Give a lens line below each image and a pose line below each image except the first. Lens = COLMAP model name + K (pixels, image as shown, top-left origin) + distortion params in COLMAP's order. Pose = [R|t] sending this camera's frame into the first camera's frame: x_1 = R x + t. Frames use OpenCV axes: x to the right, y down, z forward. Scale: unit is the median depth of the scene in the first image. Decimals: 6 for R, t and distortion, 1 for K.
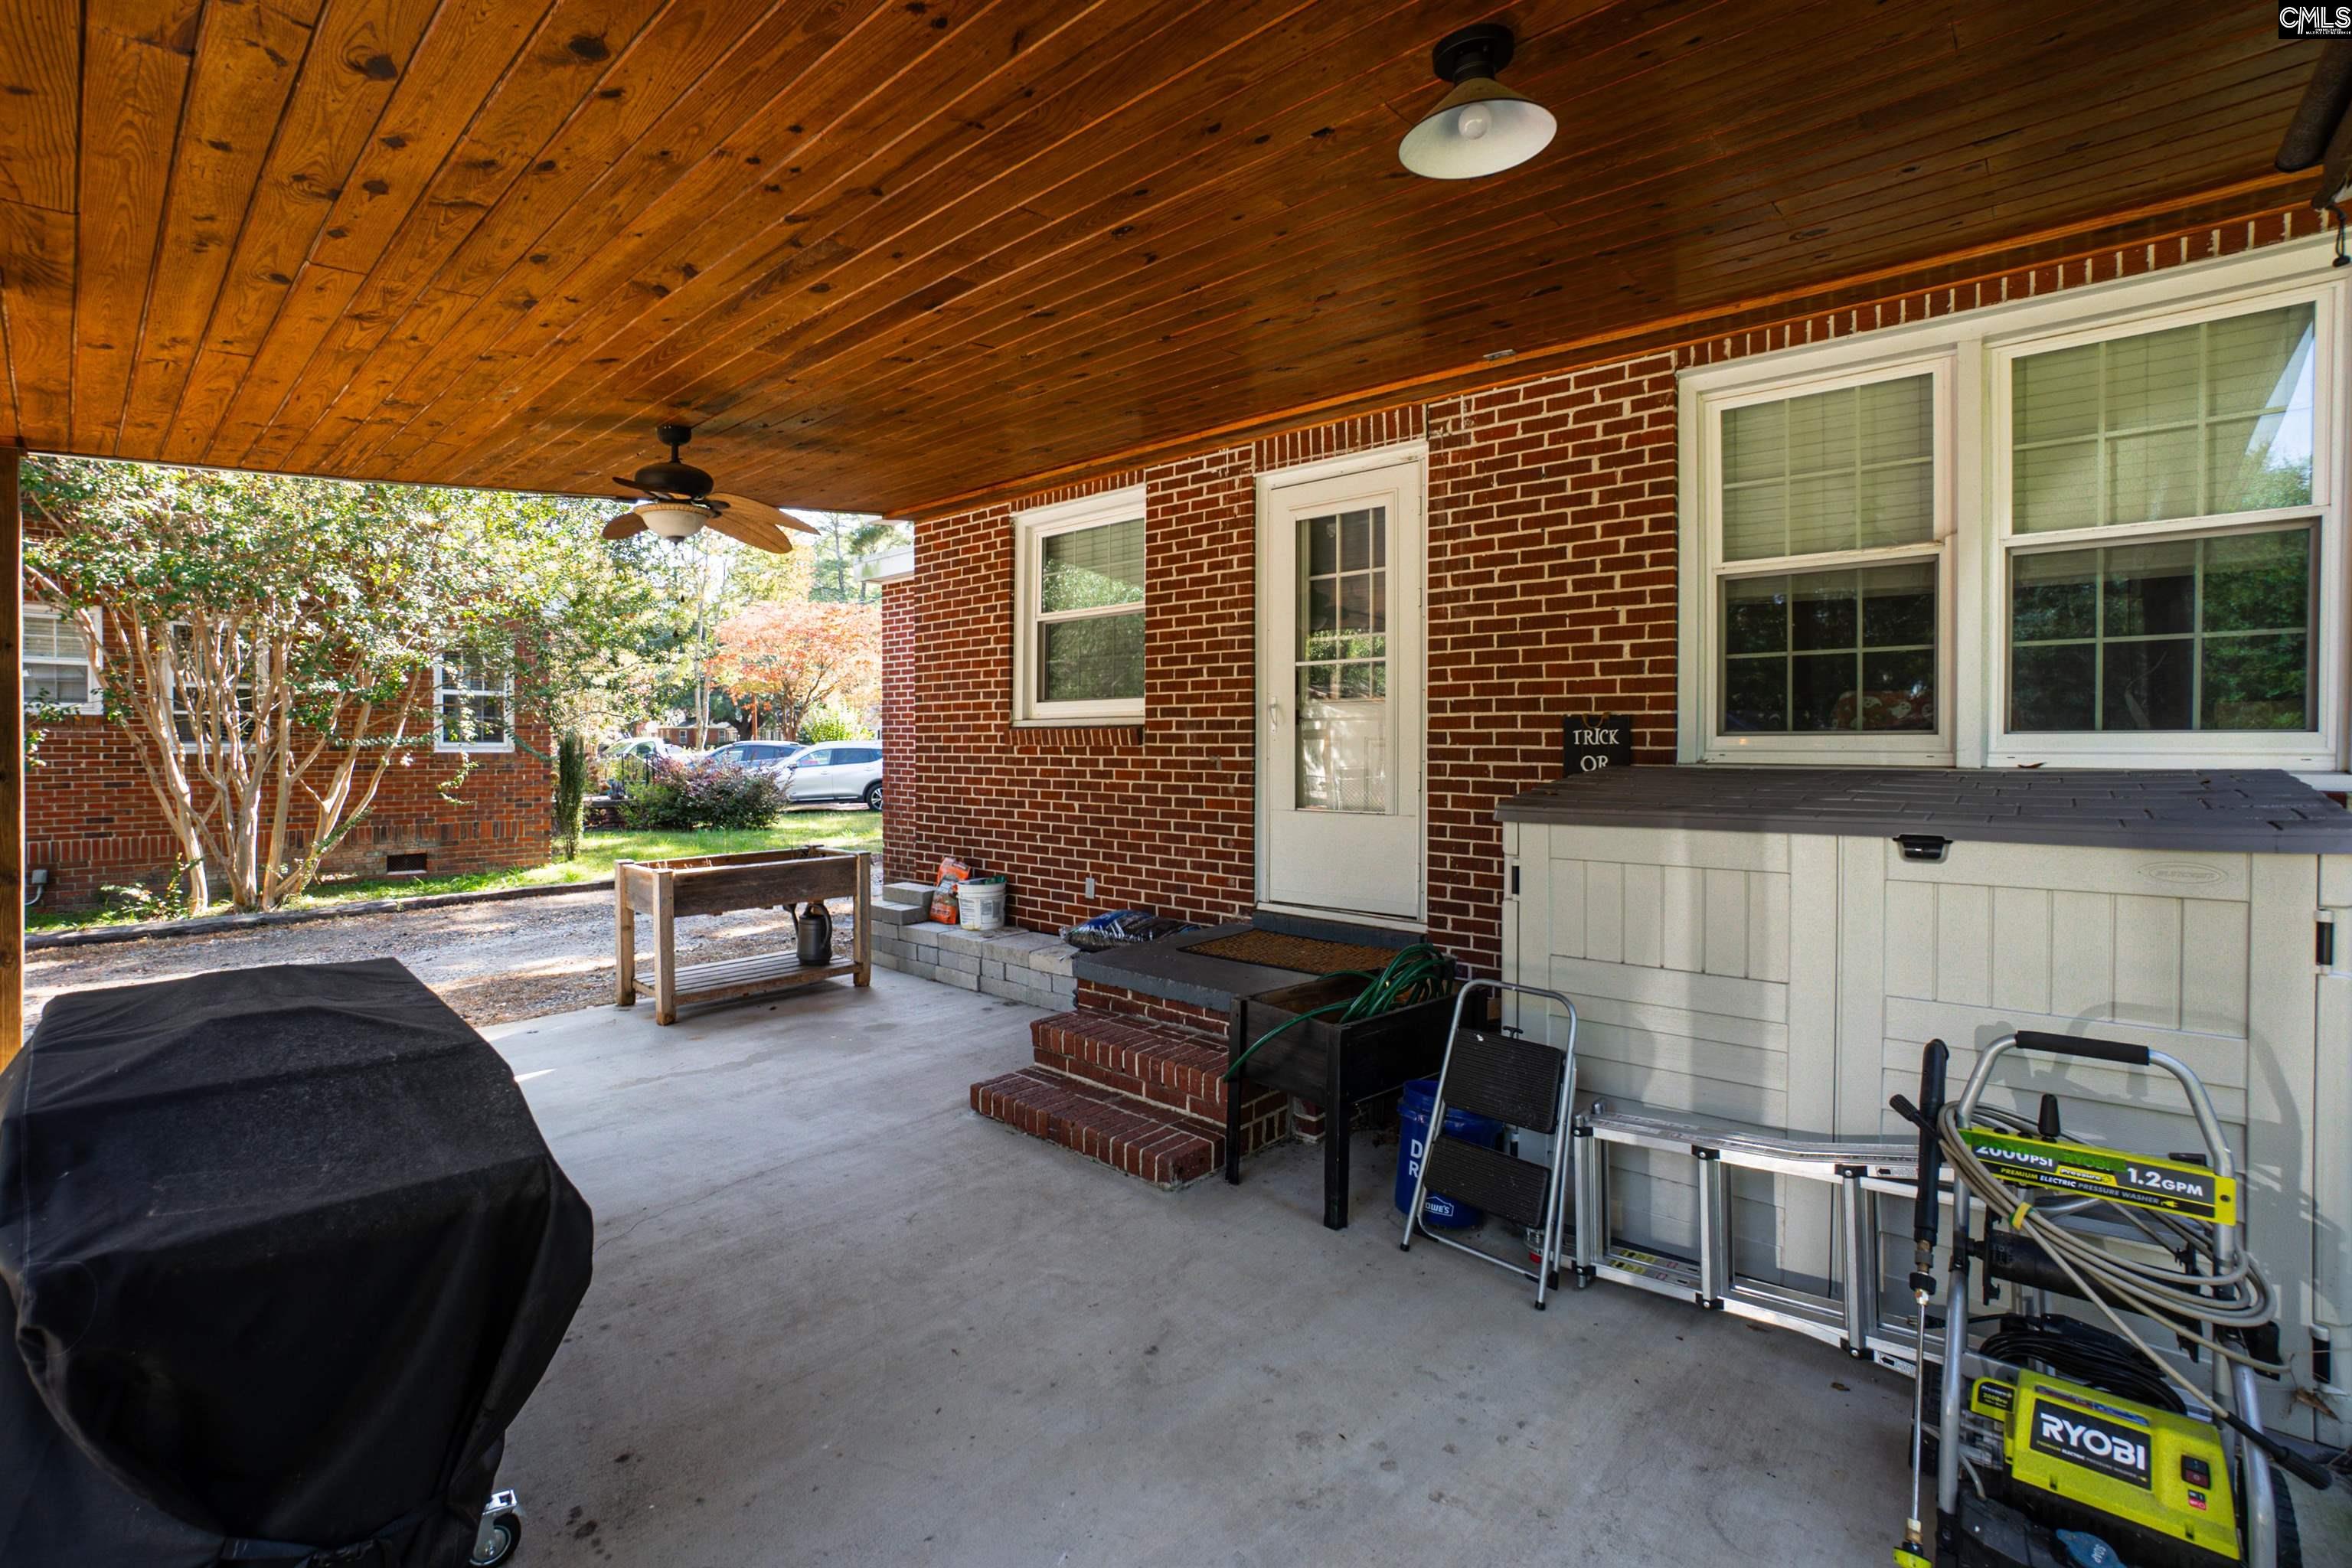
lens RADIAL K [[1056.4, 0, 1169.4], [0, 1056.4, 767.9], [0, 0, 1]] dist [-0.048636, 0.011491]
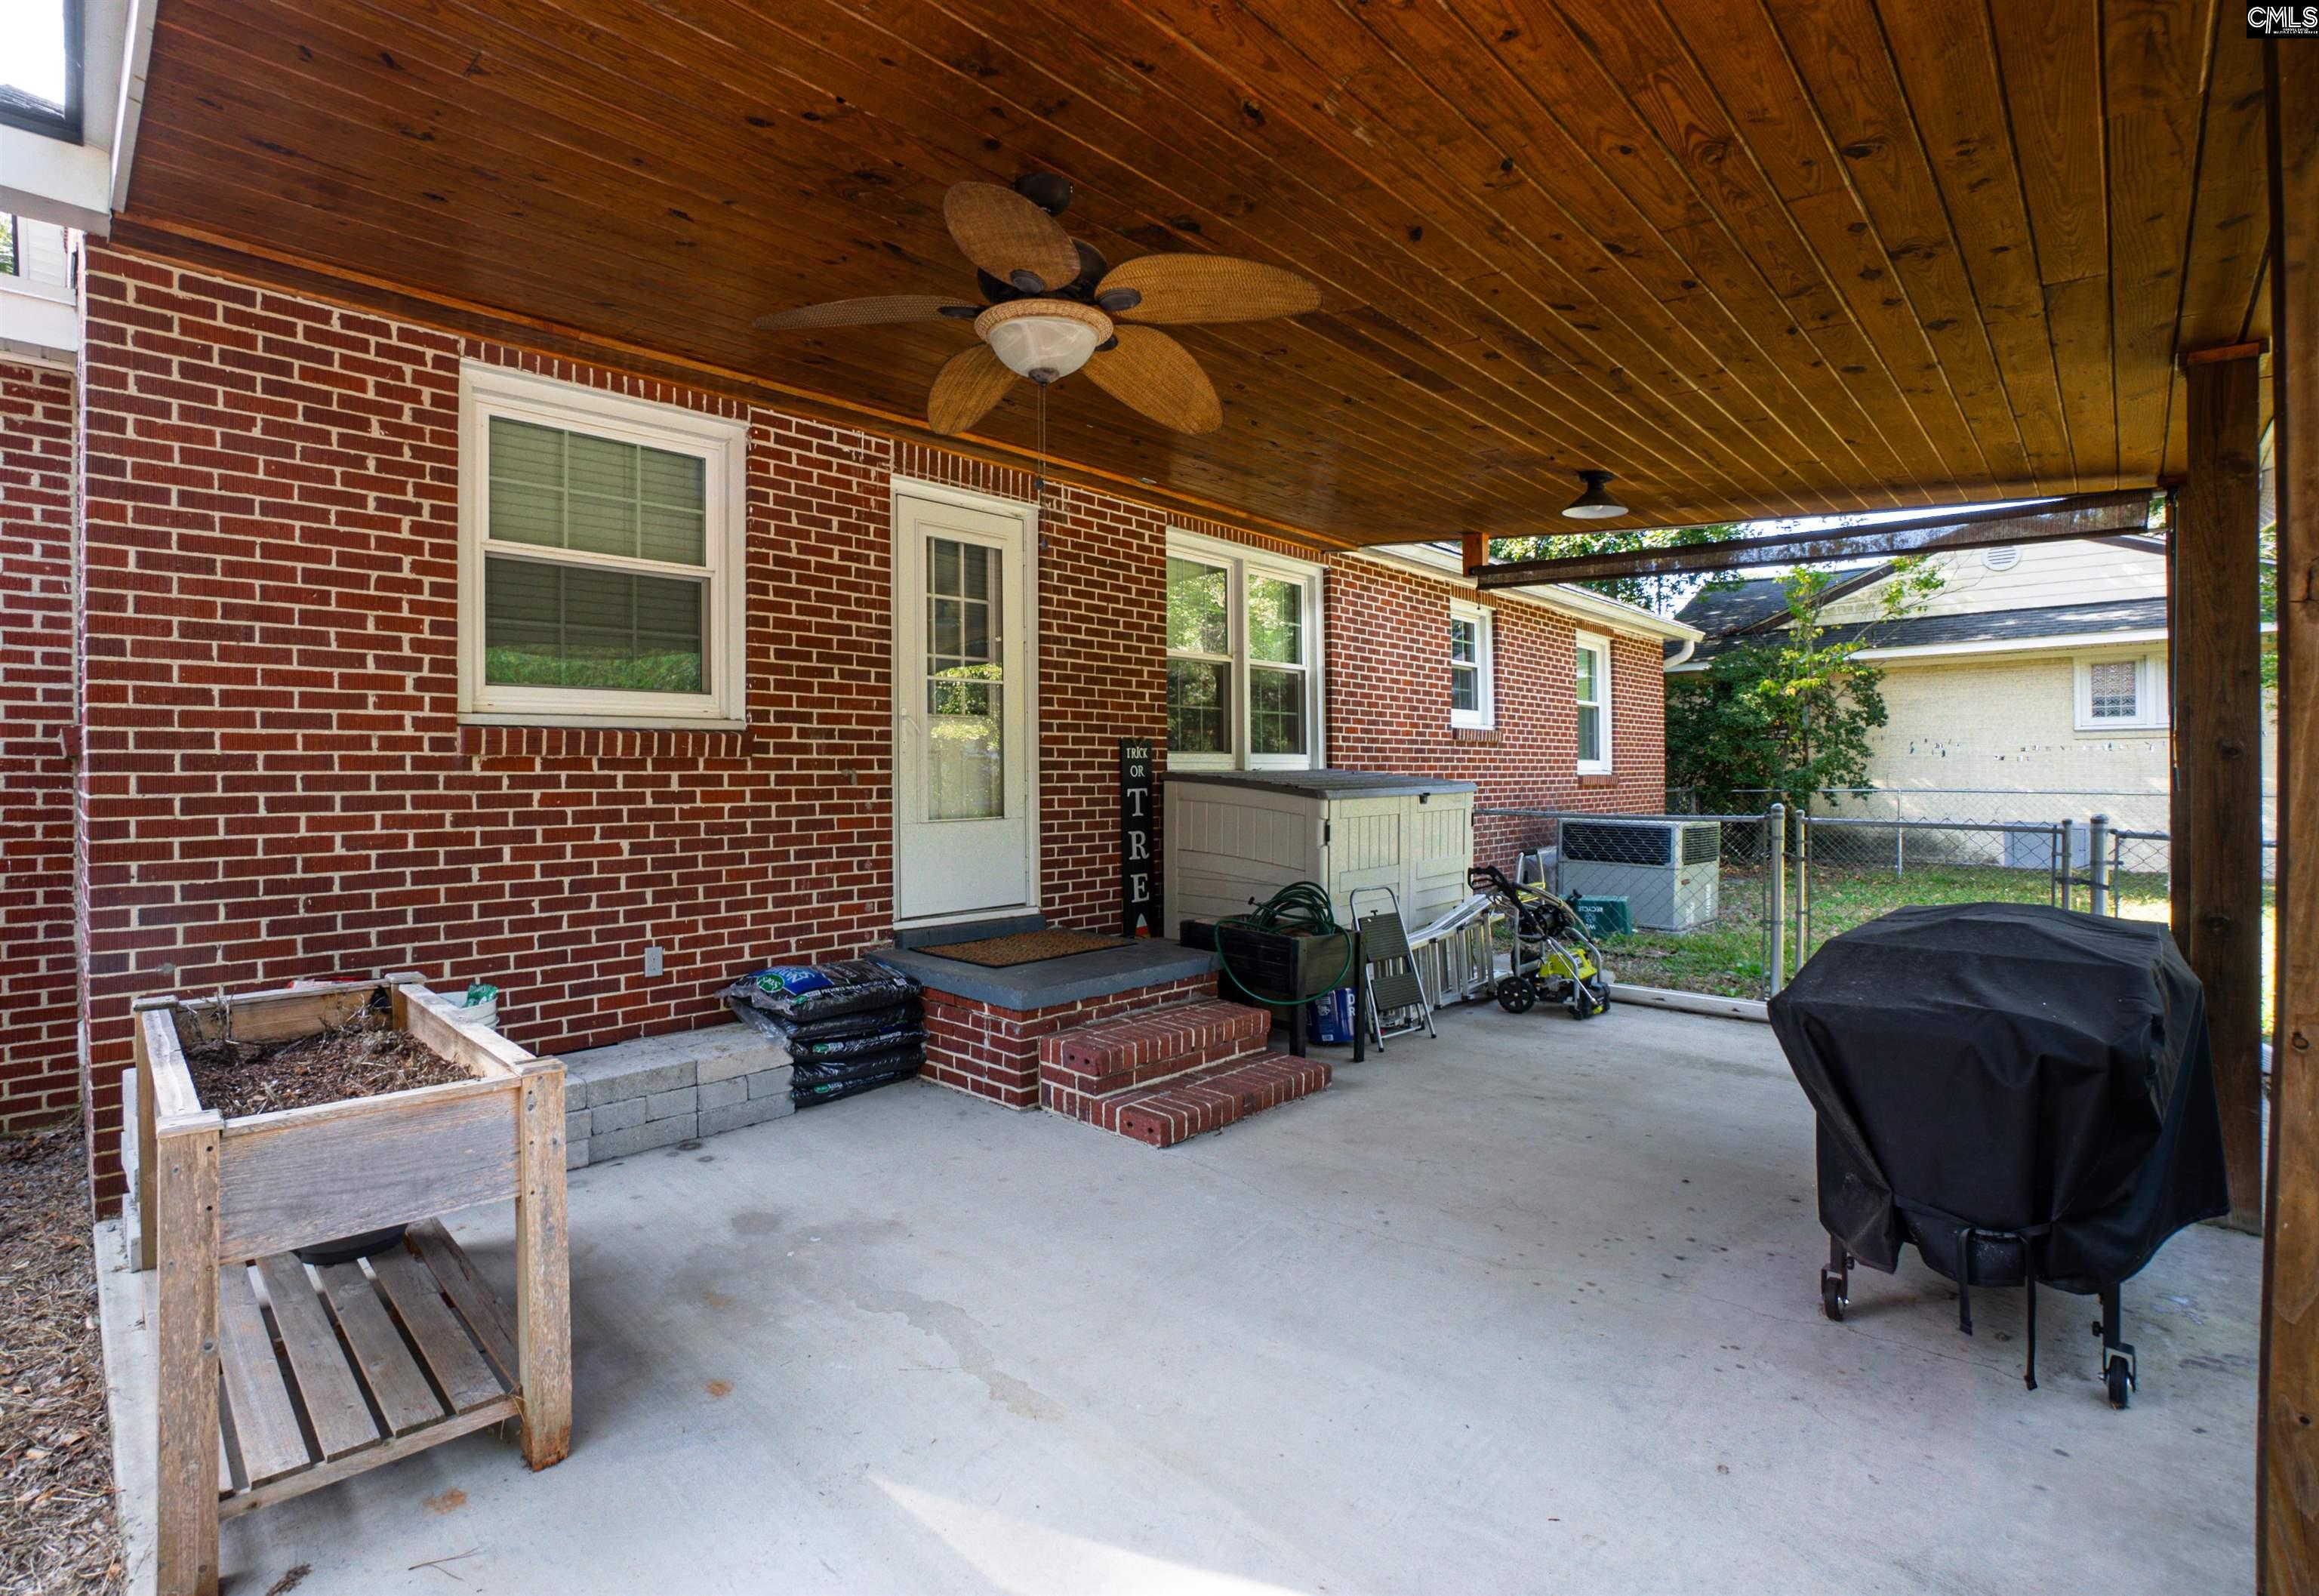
lens RADIAL K [[1082.3, 0, 1097.0], [0, 1082.3, 755.2], [0, 0, 1]] dist [-0.024490, -0.000983]
pose [[0.055172, 0.004674, 0.998466, -0.874624], [0.018583, 0.999811, -0.005707, -0.014396], [-0.998304, 0.018869, 0.055075, 0.756634]]
